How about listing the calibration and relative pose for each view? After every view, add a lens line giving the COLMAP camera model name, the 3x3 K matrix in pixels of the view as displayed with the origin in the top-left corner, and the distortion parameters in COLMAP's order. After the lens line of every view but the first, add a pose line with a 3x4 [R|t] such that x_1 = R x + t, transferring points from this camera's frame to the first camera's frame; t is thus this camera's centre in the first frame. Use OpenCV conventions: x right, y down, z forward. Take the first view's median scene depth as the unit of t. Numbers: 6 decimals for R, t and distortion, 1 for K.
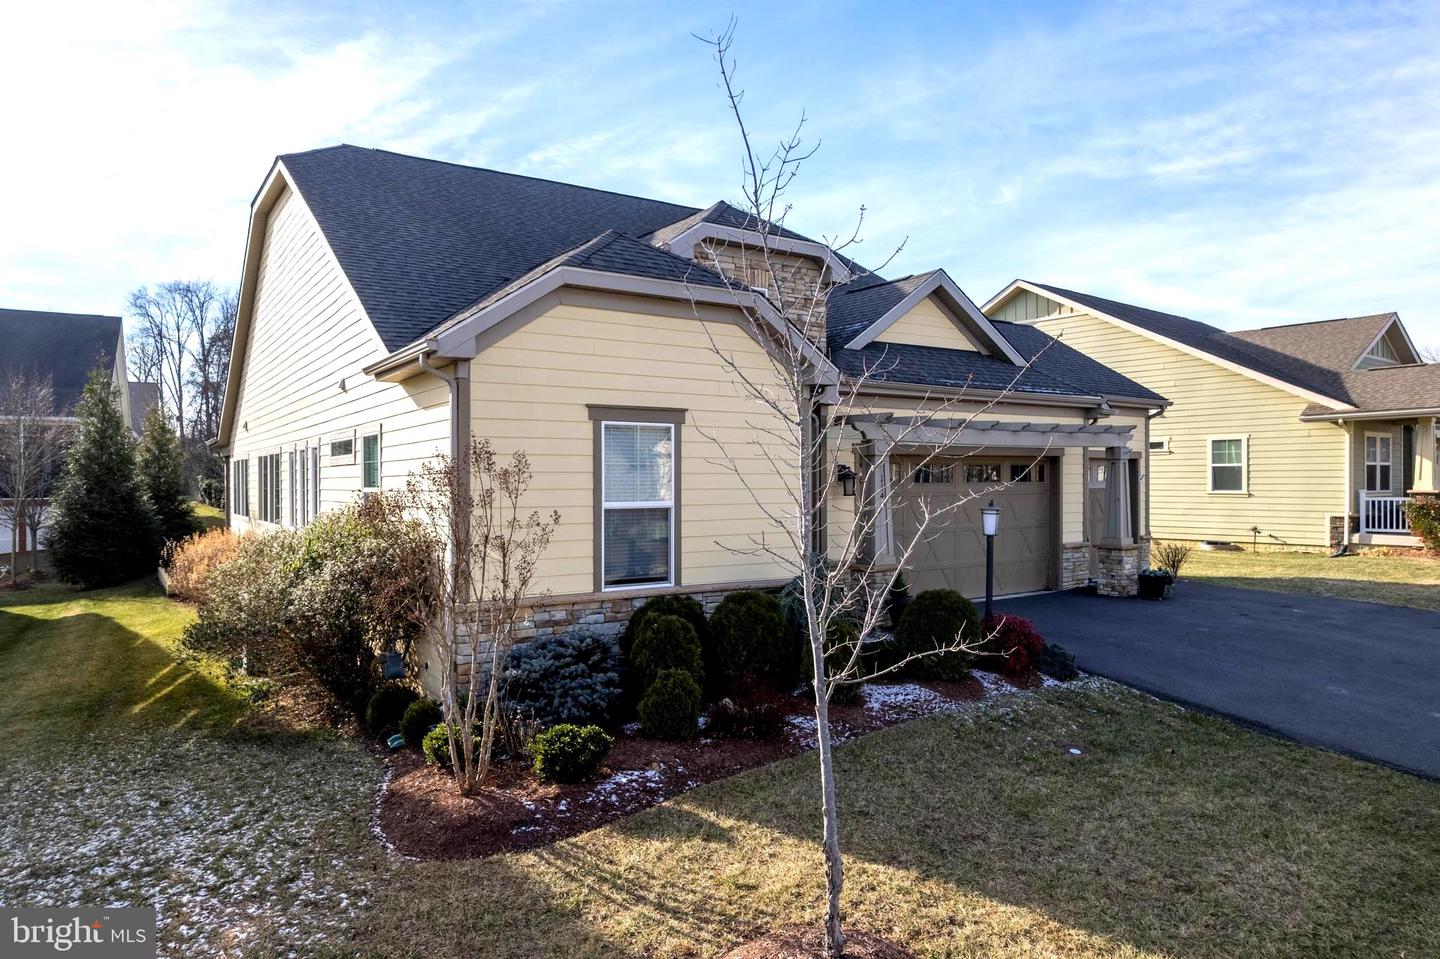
lens RADIAL K [[936.1, 0, 720.0], [0, 936.1, 479.5], [0, 0, 1]] dist [-0.092065, 0.082642]
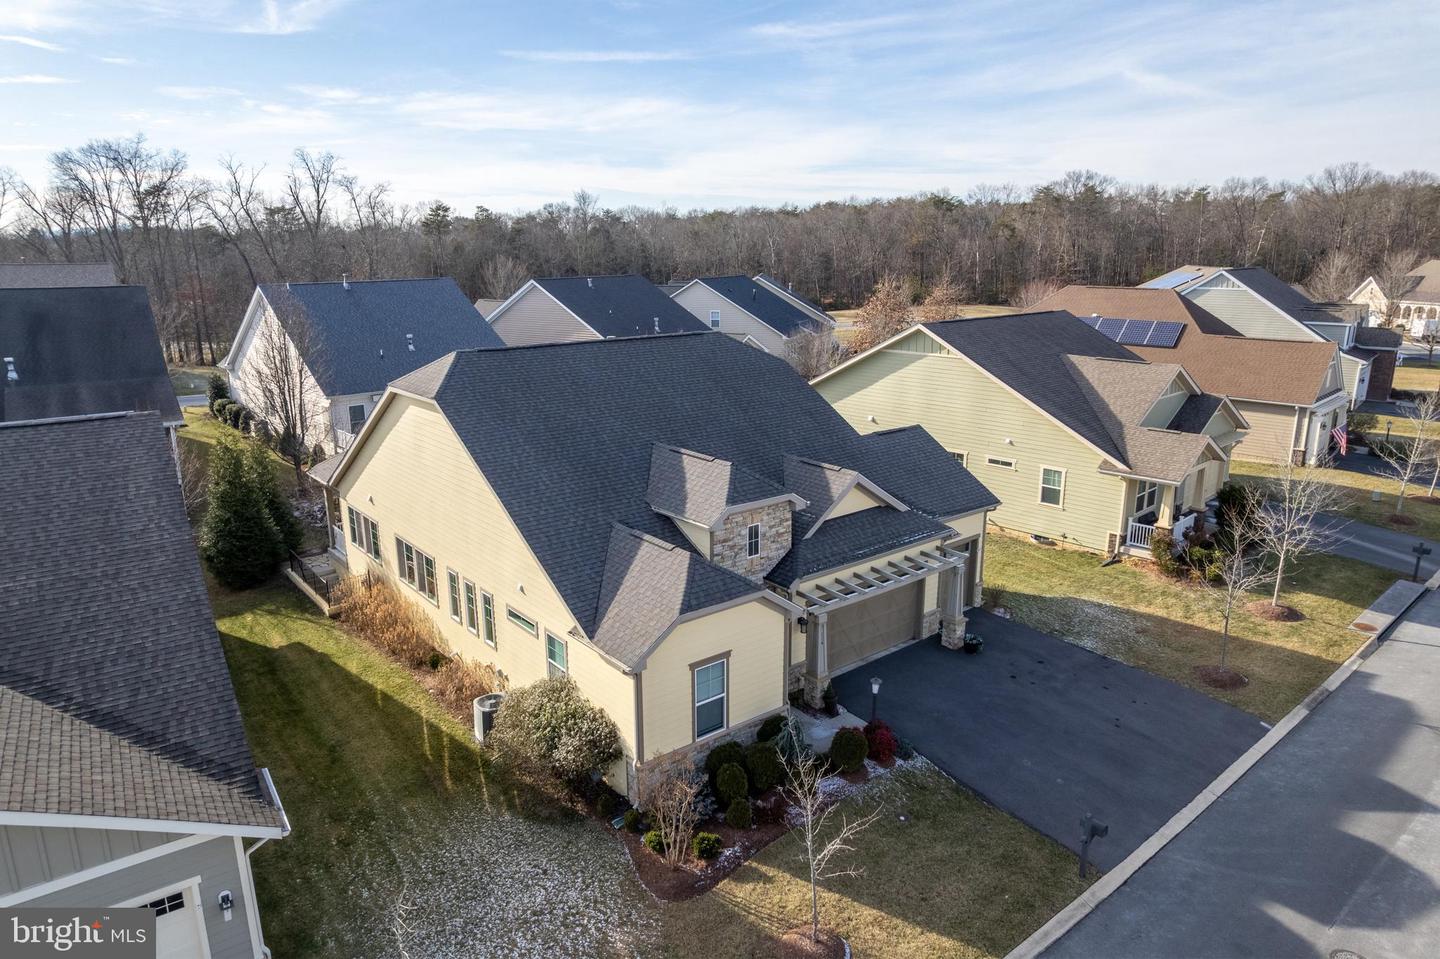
lens RADIAL K [[936.1, 0, 720.0], [0, 936.1, 479.5], [0, 0, 1]] dist [-0.092065, 0.082642]
pose [[0.996058, -0.024423, 0.085274, -0.218884], [0.002806, 0.969543, 0.244905, -0.908936], [-0.088658, -0.243701, 0.965790, -0.854780]]
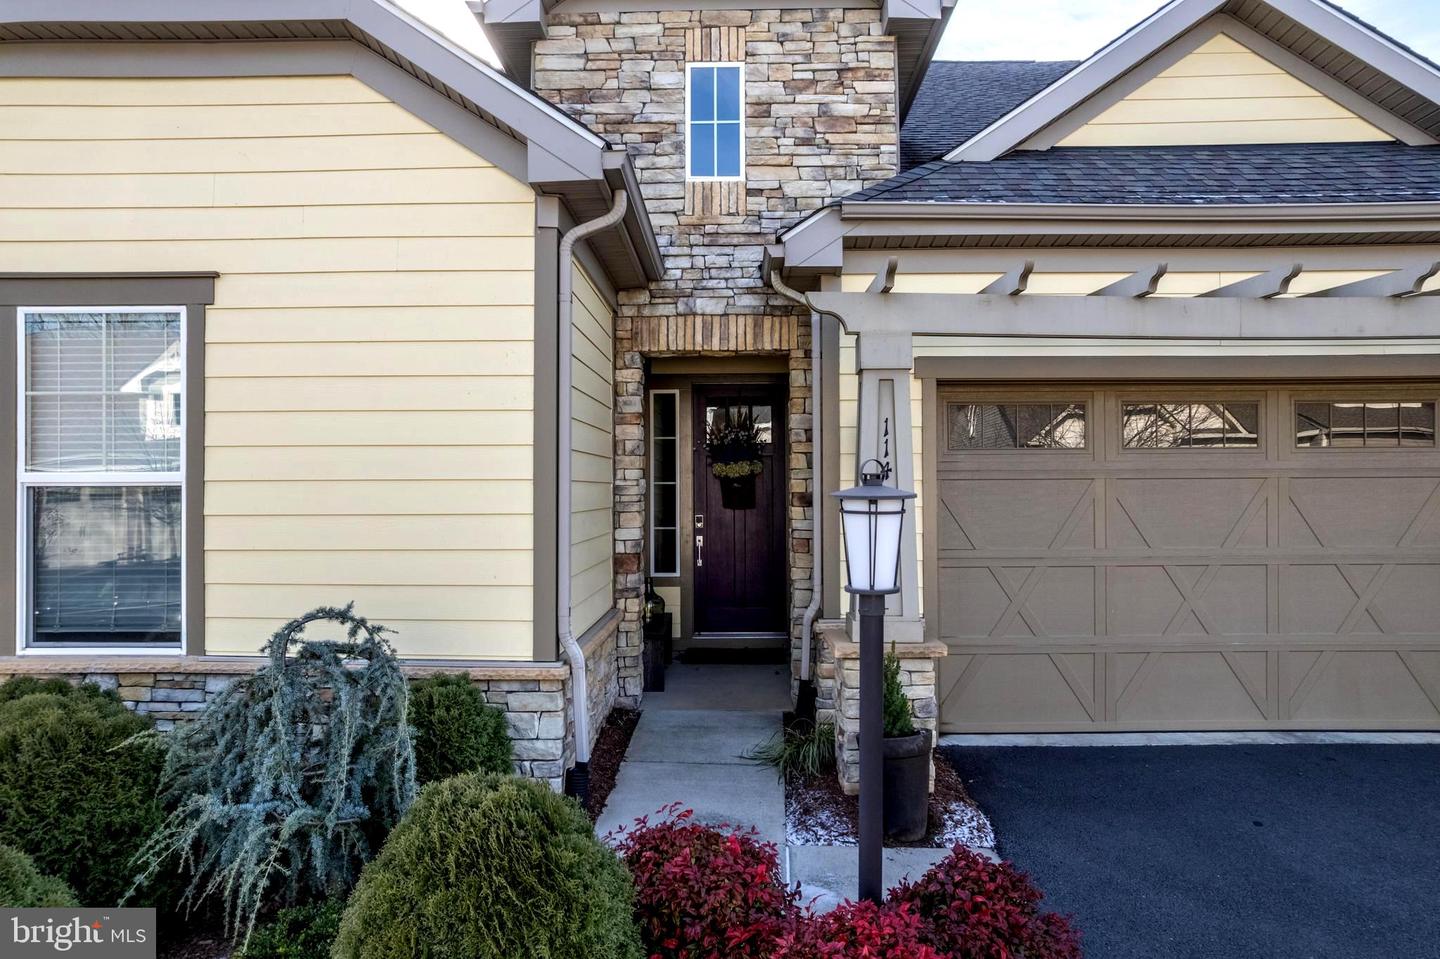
lens RADIAL K [[936.1, 0, 720.0], [0, 936.1, 479.5], [0, 0, 1]] dist [-0.092065, 0.082642]
pose [[0.817155, -0.005262, -0.576394, 0.413817], [0.001980, 0.999978, -0.006321, 0.029229], [0.576414, 0.004024, 0.817148, 0.750848]]
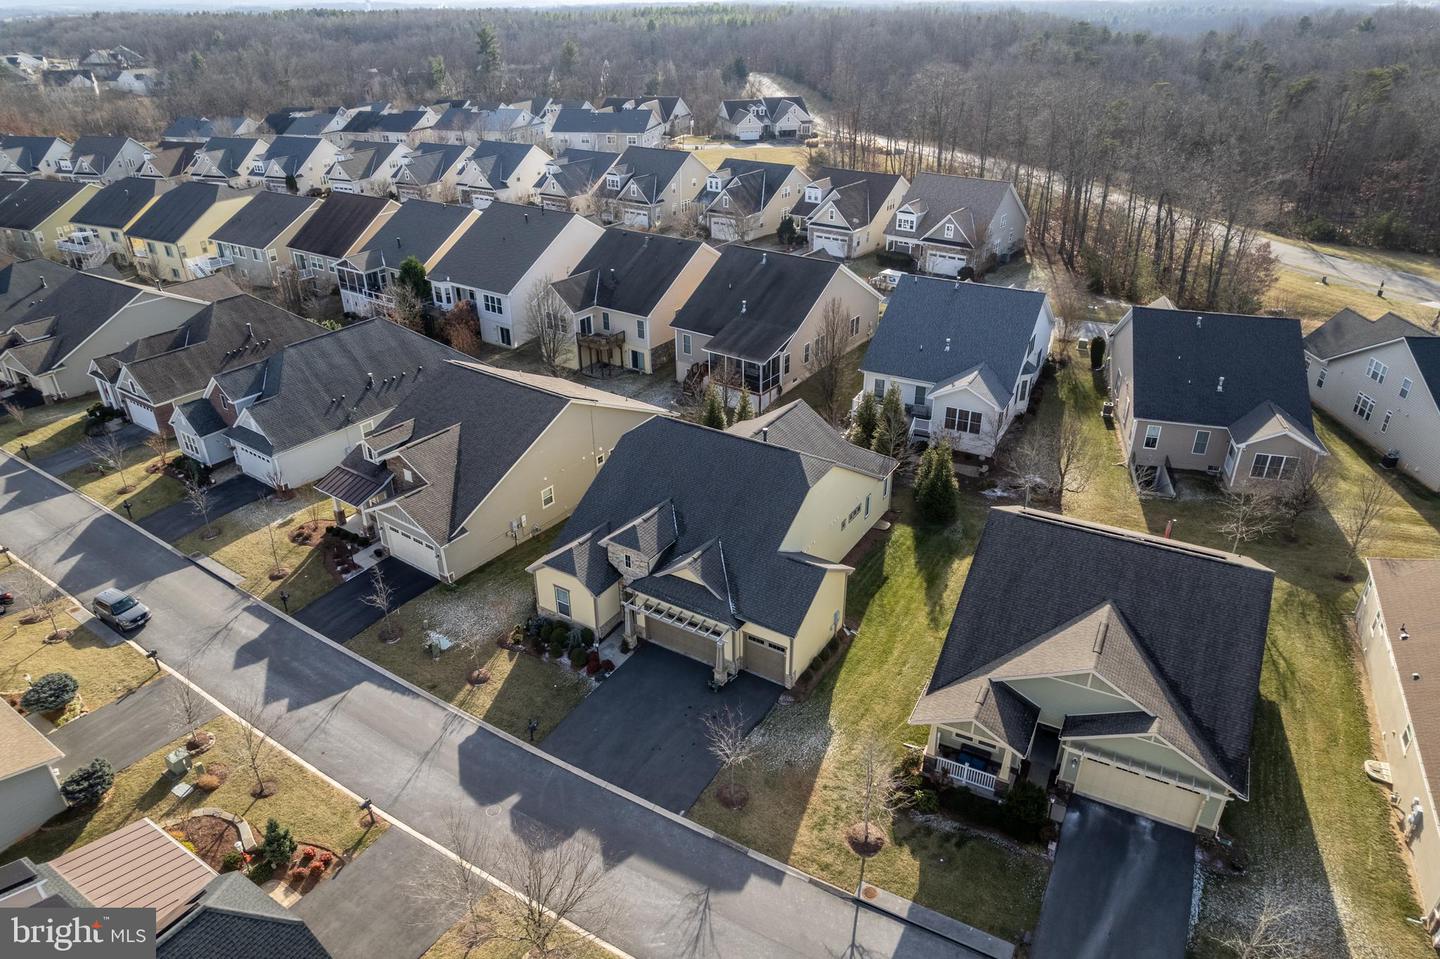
lens RADIAL K [[936.1, 0, 720.0], [0, 936.1, 479.5], [0, 0, 1]] dist [-0.092065, 0.082642]
pose [[0.409206, 0.440027, -0.799329, 3.834785], [0.008526, 0.874150, 0.485581, -2.871919], [0.912402, -0.205518, 0.353956, 0.100988]]
